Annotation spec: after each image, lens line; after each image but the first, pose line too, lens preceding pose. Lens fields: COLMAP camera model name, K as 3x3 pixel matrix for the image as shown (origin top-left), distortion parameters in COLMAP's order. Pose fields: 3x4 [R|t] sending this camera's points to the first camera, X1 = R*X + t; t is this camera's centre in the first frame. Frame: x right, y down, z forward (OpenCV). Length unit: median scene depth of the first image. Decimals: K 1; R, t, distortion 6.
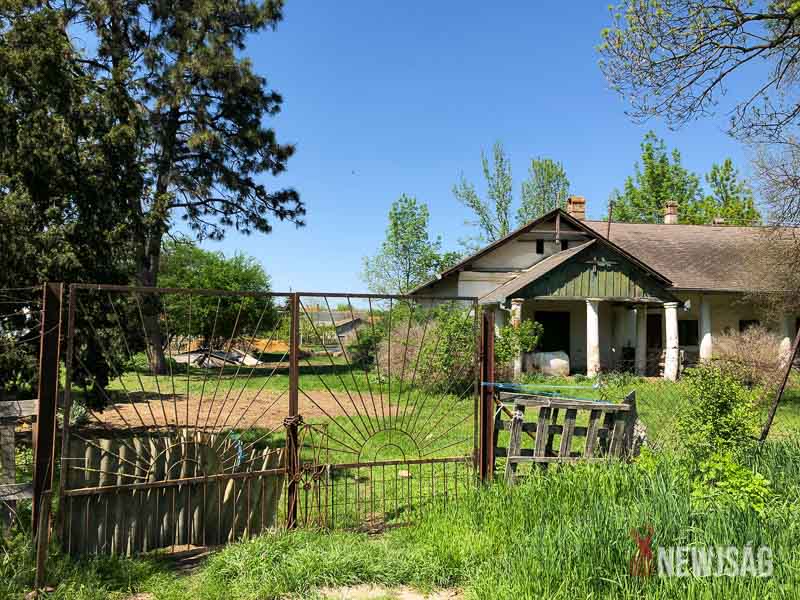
lens RADIAL K [[668.0, 0, 399.2], [0, 668.0, 280.8], [0, 0, 1]] dist [0.183291, -0.542603]
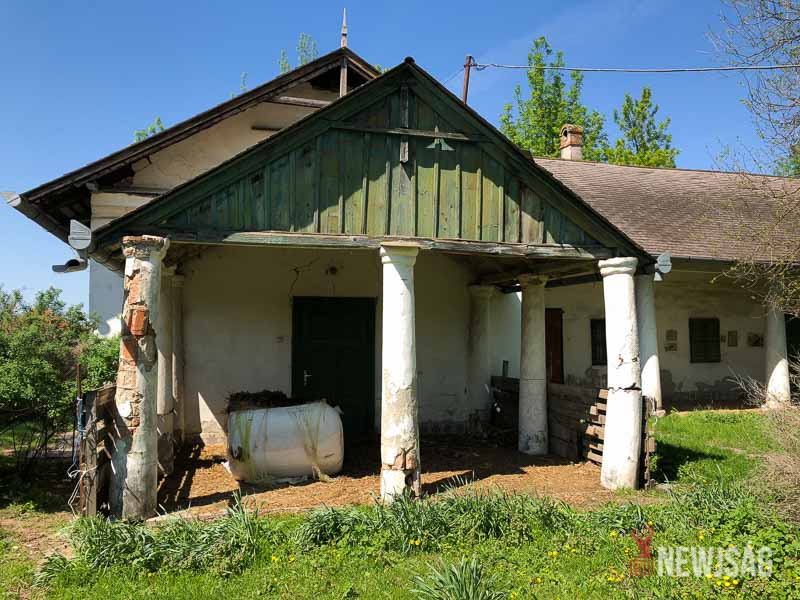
lens RADIAL K [[650.2, 0, 400.0], [0, 650.2, 300.0], [0, 0, 1]] dist [0.095592, -0.160289]
pose [[0.985986, -0.005778, 0.166726, 0.200323], [0.004417, 0.999954, 0.008535, 0.043787], [-0.166768, -0.007679, 0.985966, 0.589993]]
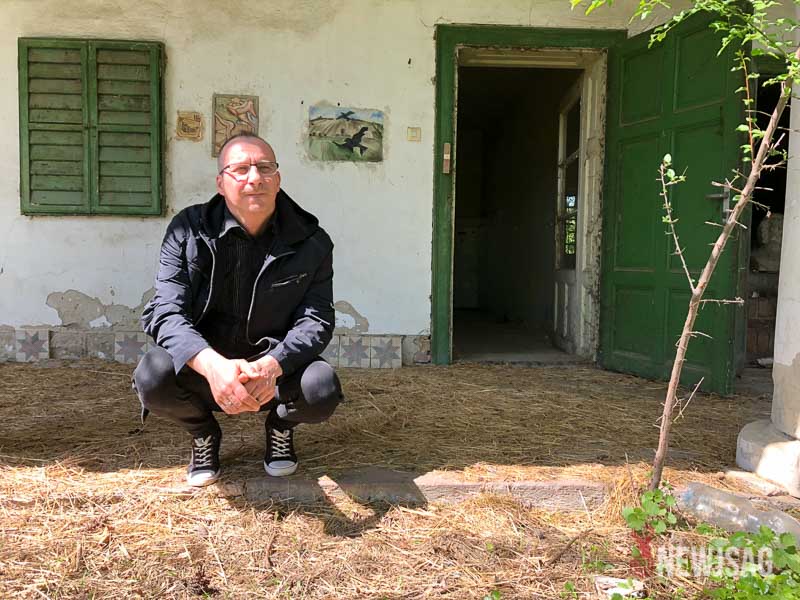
lens RADIAL K [[657.9, 0, 400.8], [0, 657.9, 293.0], [0, 0, 1]] dist [0.044325, -0.051365]
pose [[0.997753, 0.003725, -0.066891, 0.724959], [0.003110, 0.994802, 0.101781, 0.119353], [0.066922, -0.101760, 0.992555, 1.046989]]
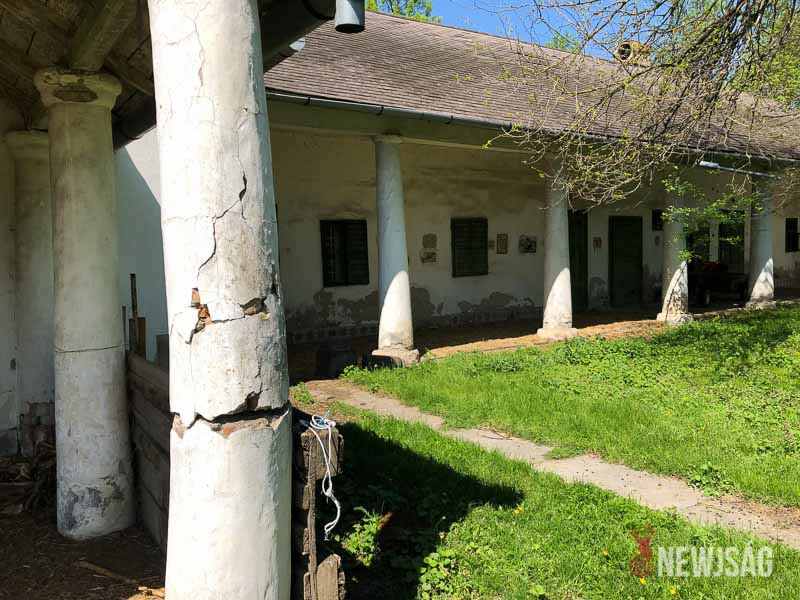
lens RADIAL K [[657.9, 0, 400.8], [0, 657.9, 293.0], [0, 0, 1]] dist [0.044325, -0.051365]
pose [[0.876303, -0.070355, 0.476595, 0.330442], [0.009559, 0.991624, 0.128808, 0.061929], [-0.481665, -0.108319, 0.869635, 0.785151]]
